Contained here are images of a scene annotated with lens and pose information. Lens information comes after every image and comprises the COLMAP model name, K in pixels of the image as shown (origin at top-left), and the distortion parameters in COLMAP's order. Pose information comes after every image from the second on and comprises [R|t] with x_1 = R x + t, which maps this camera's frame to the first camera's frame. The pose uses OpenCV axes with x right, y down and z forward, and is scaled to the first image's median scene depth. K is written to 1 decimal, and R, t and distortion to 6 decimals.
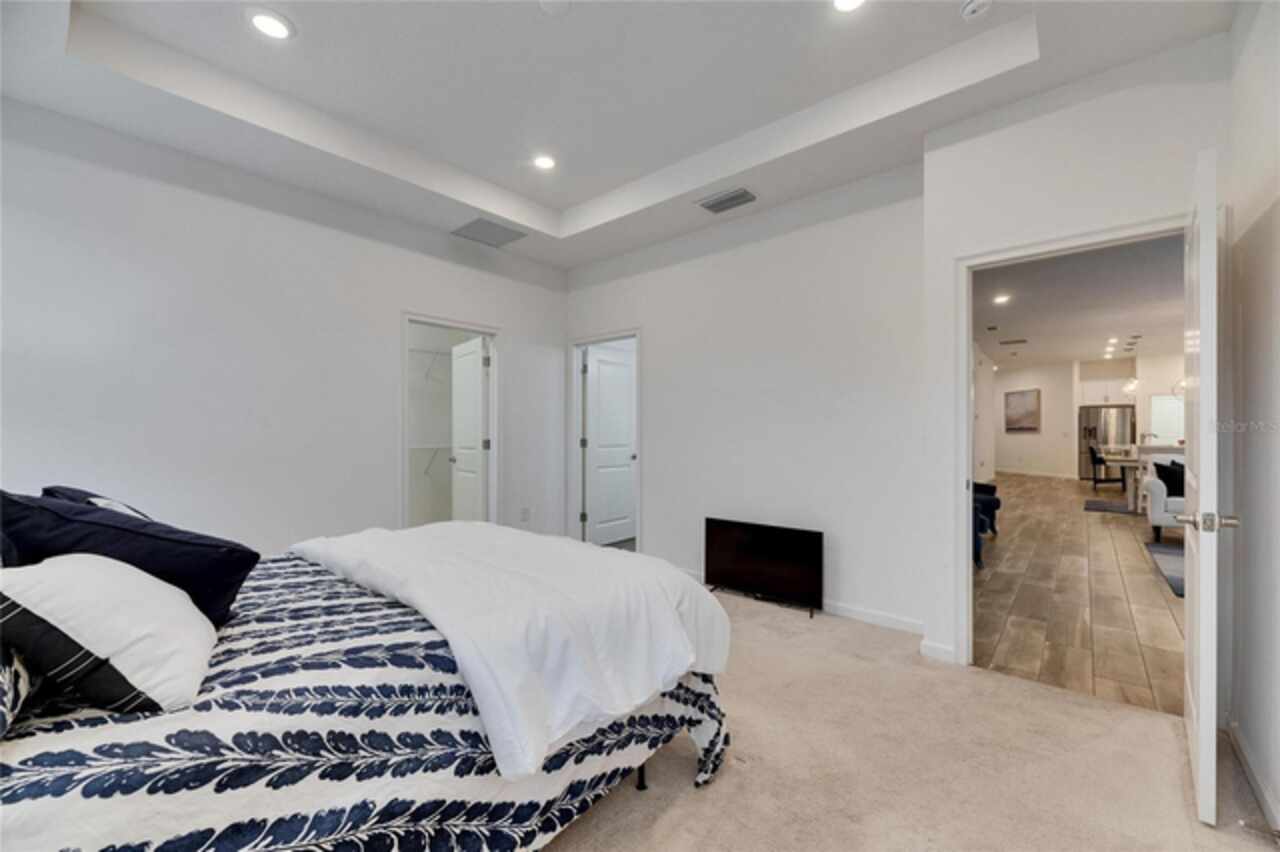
lens RADIAL K [[520.3, 0, 636.4], [0, 520.3, 435.7], [0, 0, 1]] dist [0.005622, -0.001939]
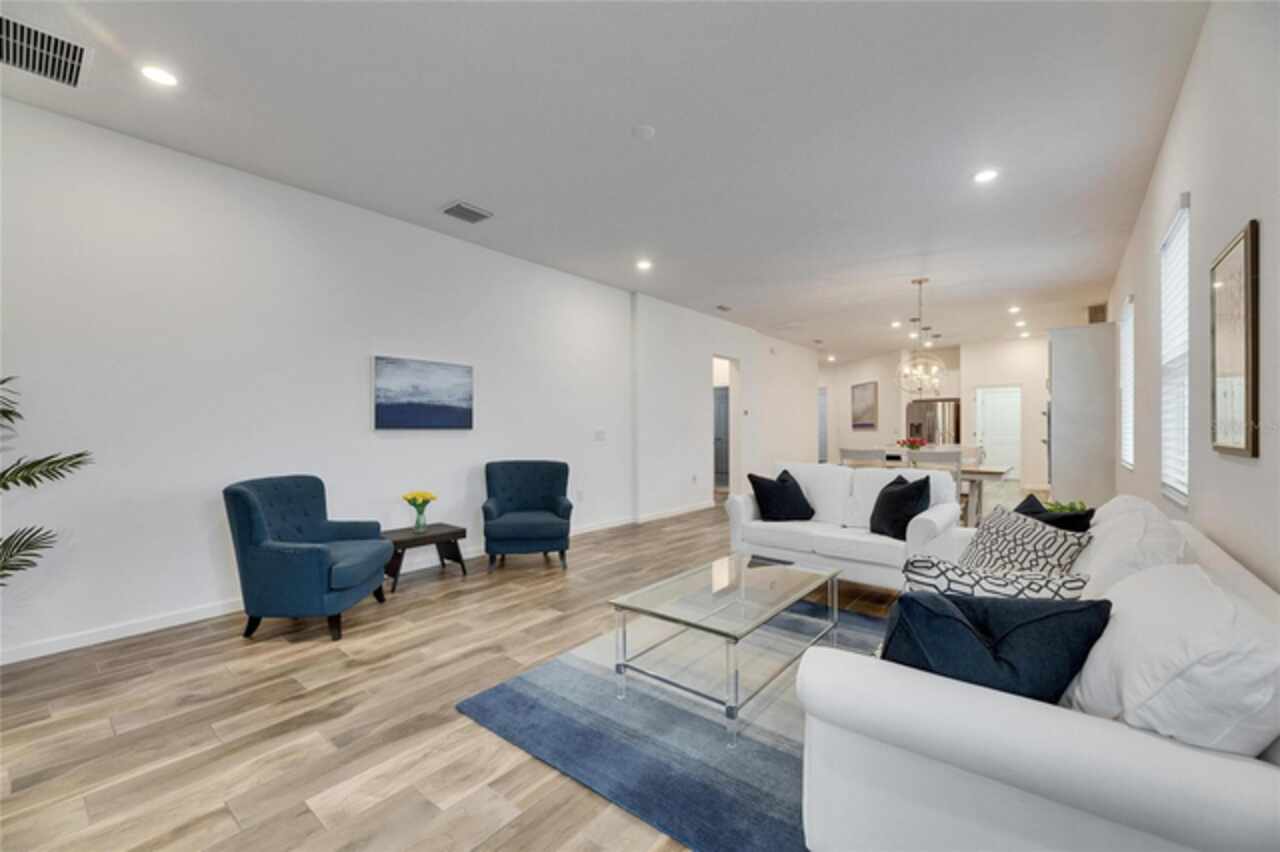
lens RADIAL K [[520.3, 0, 629.7], [0, 520.3, 430.8], [0, 0, 1]] dist [0.005622, -0.001939]
pose [[0.999864, -0.002346, 0.016312, 0.349270], [0.002327, 0.999997, 0.001174, -0.005727], [-0.016314, -0.001136, 0.999866, 0.107554]]
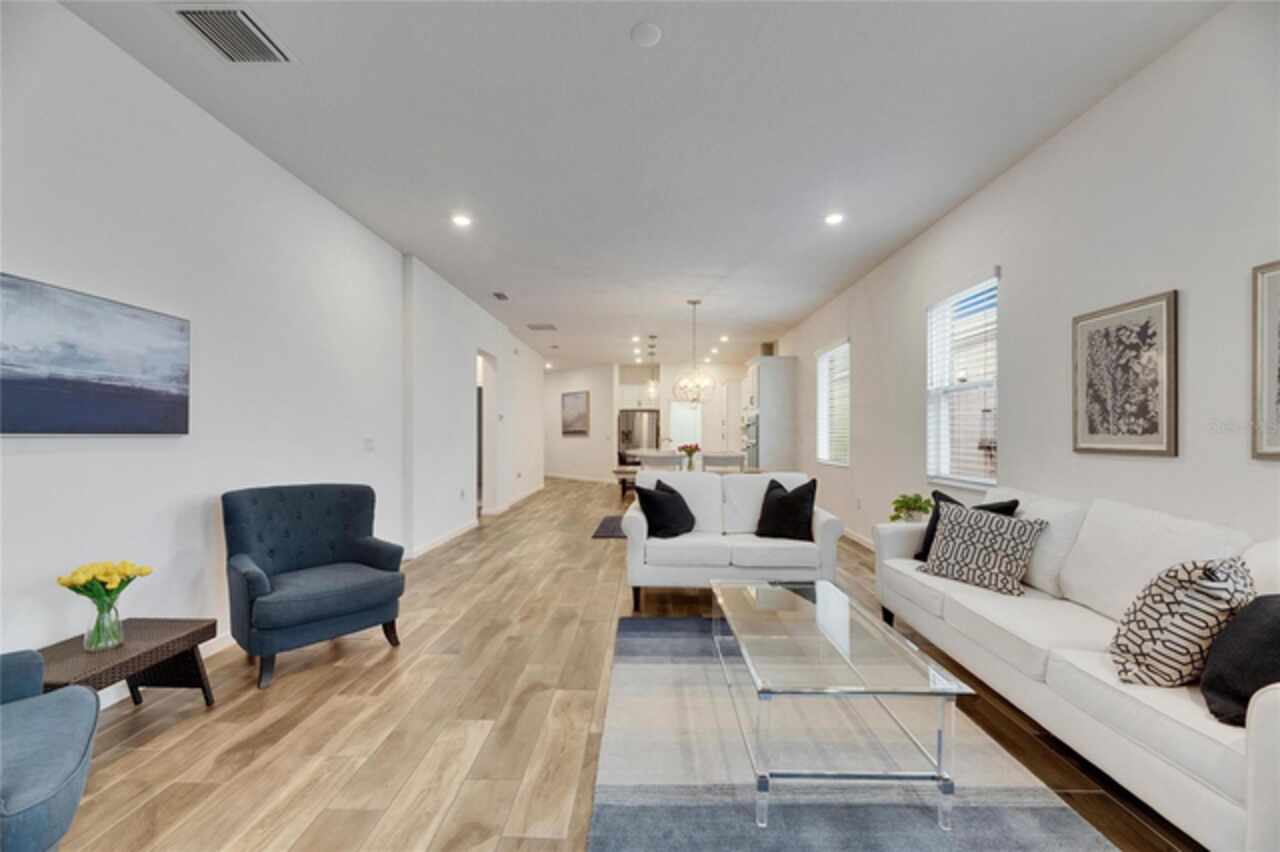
lens RADIAL K [[520.3, 0, 643.3], [0, 520.3, 433.5], [0, 0, 1]] dist [0.005622, -0.001939]
pose [[0.767113, 0.003187, 0.641504, 0.247851], [0.000136, 0.999987, -0.005130, -0.005831], [-0.641512, 0.004022, 0.767103, 0.209337]]
